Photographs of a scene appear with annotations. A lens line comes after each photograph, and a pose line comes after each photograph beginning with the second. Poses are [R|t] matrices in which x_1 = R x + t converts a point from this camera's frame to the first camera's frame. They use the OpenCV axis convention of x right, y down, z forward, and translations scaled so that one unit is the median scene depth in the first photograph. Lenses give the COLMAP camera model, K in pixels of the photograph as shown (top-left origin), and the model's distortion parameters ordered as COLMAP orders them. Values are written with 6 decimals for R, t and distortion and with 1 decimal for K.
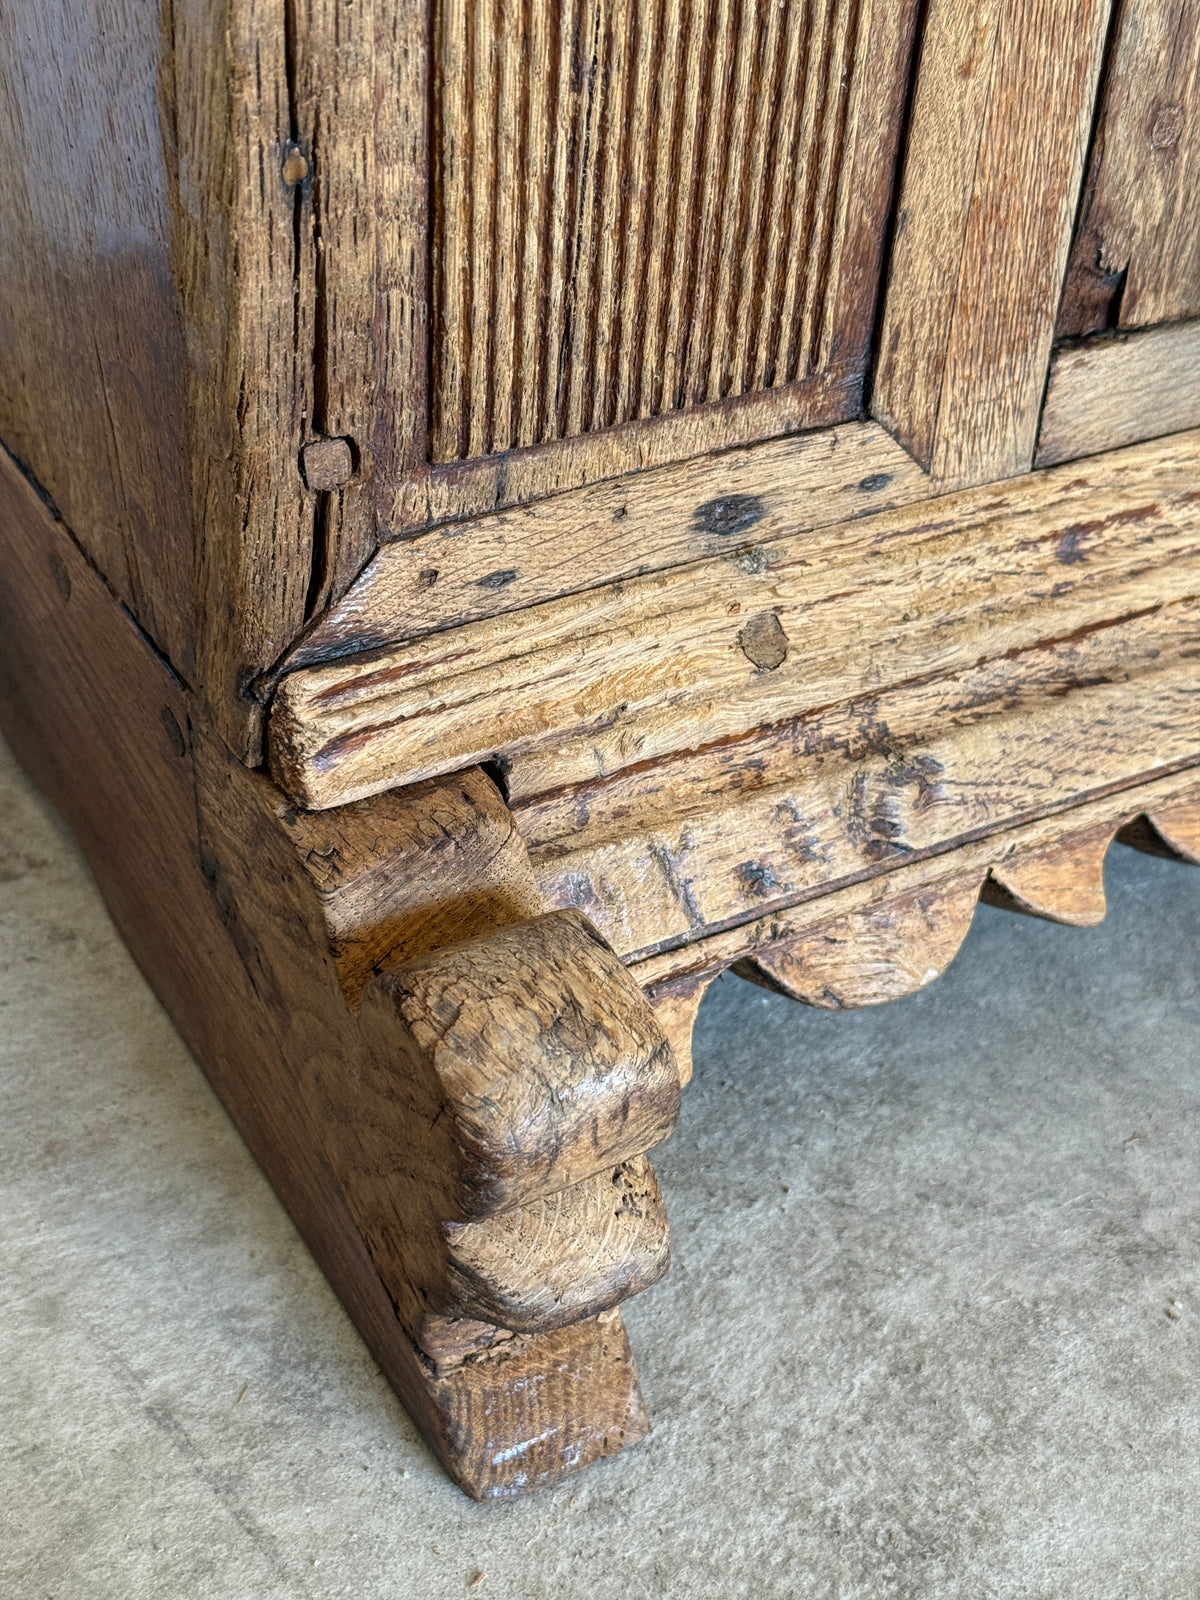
lens RADIAL K [[2265.6, 0, 572.8], [0, 2265.6, 802.9], [0, 0, 1]] dist [0.174674, -0.432748]
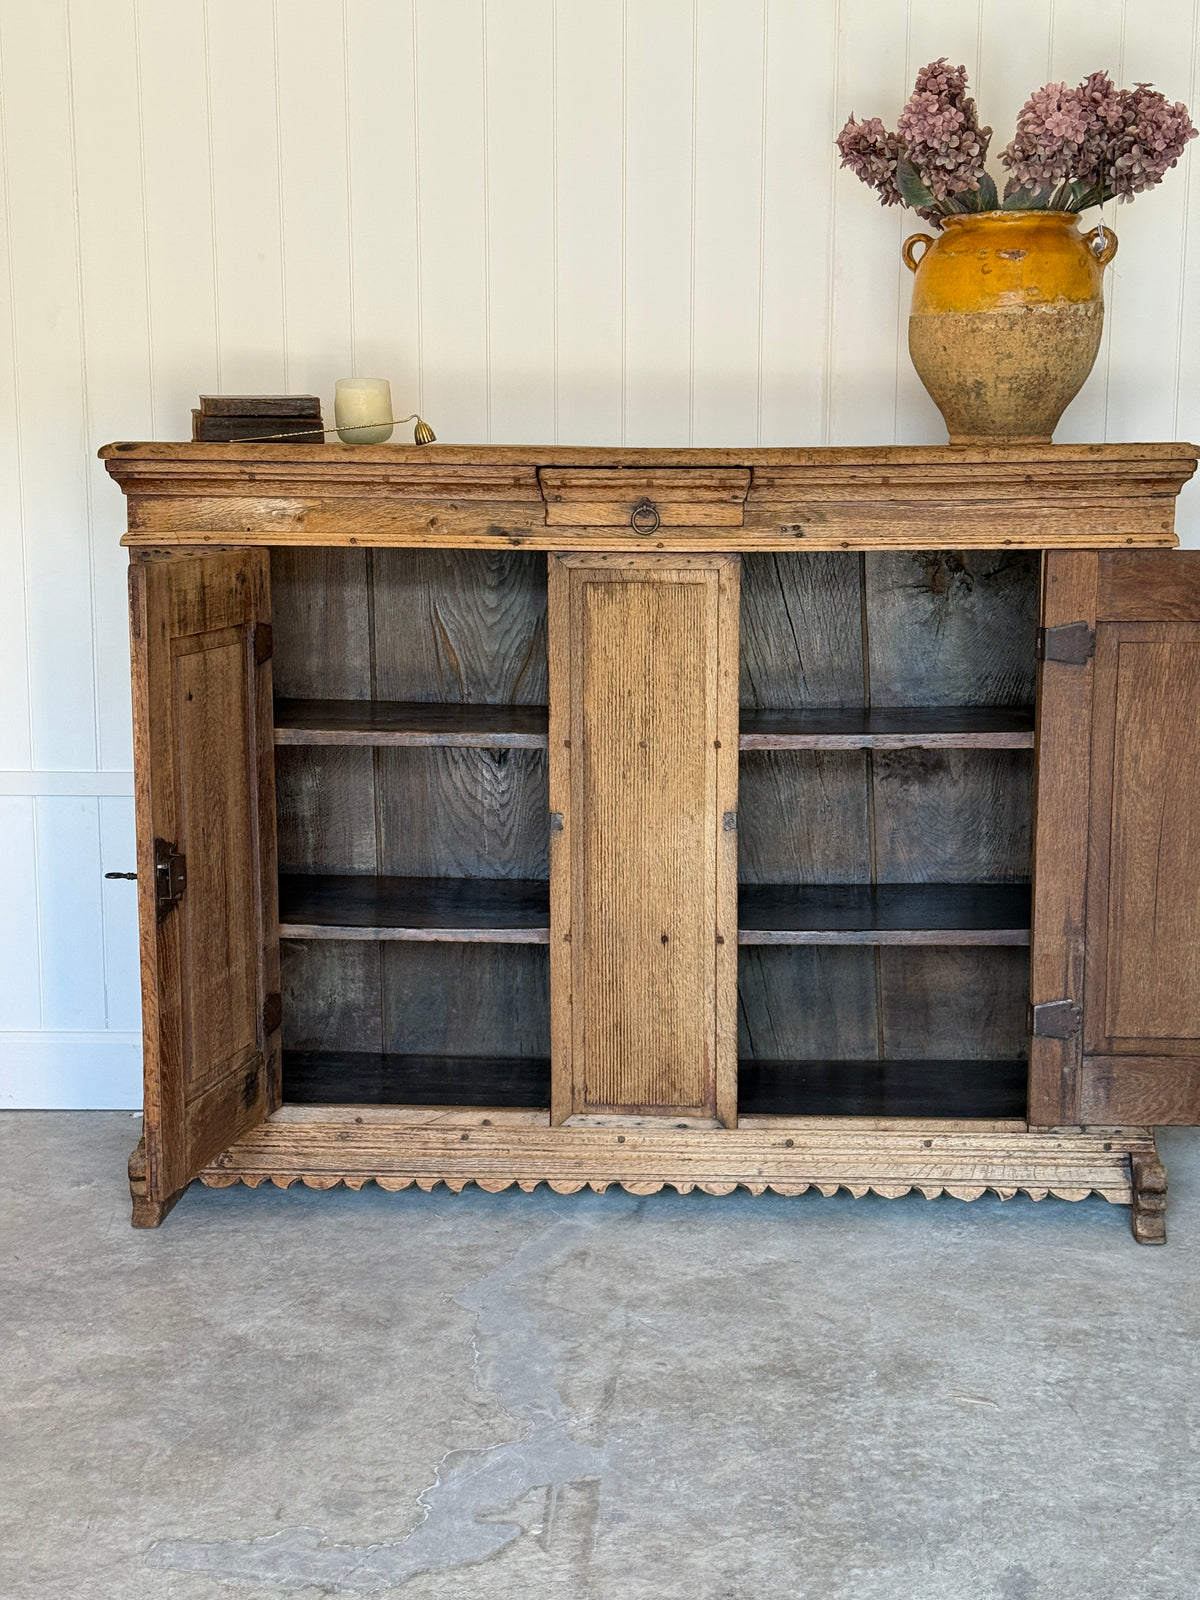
lens RADIAL K [[2176.3, 0, 589.9], [0, 2176.3, 816.5], [0, 0, 1]] dist [0.173566, -0.353551]
pose [[0.832171, 0.042056, -0.552923, 5.188996], [-0.292356, 0.880554, -0.373031, 1.371548], [0.471190, 0.472076, 0.745067, -4.393690]]
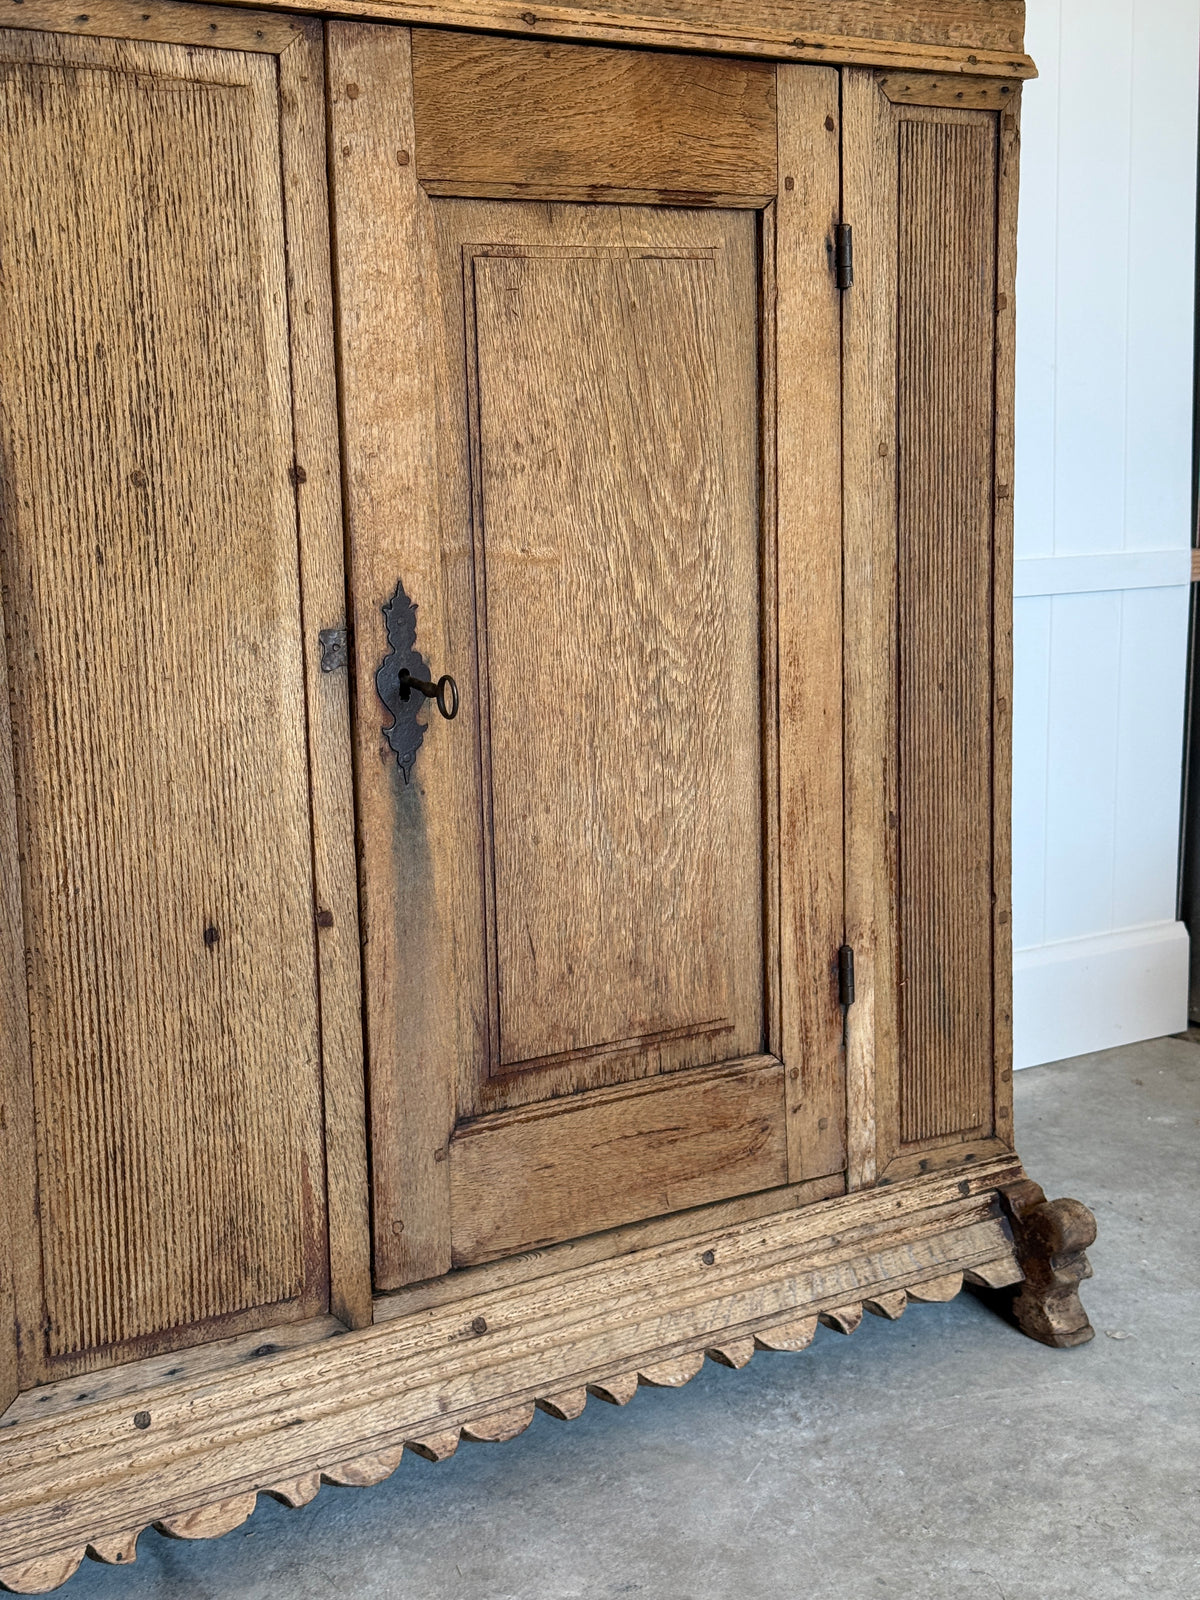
lens RADIAL K [[2222.3, 0, 600.0], [0, 2222.3, 800.0], [0, 0, 1]] dist [0.194564, -0.426190]
pose [[0.996463, -0.070438, 0.045836, 1.830244], [0.083464, 0.893163, -0.441921, 0.249767], [-0.009811, 0.444184, 0.895882, -1.661430]]
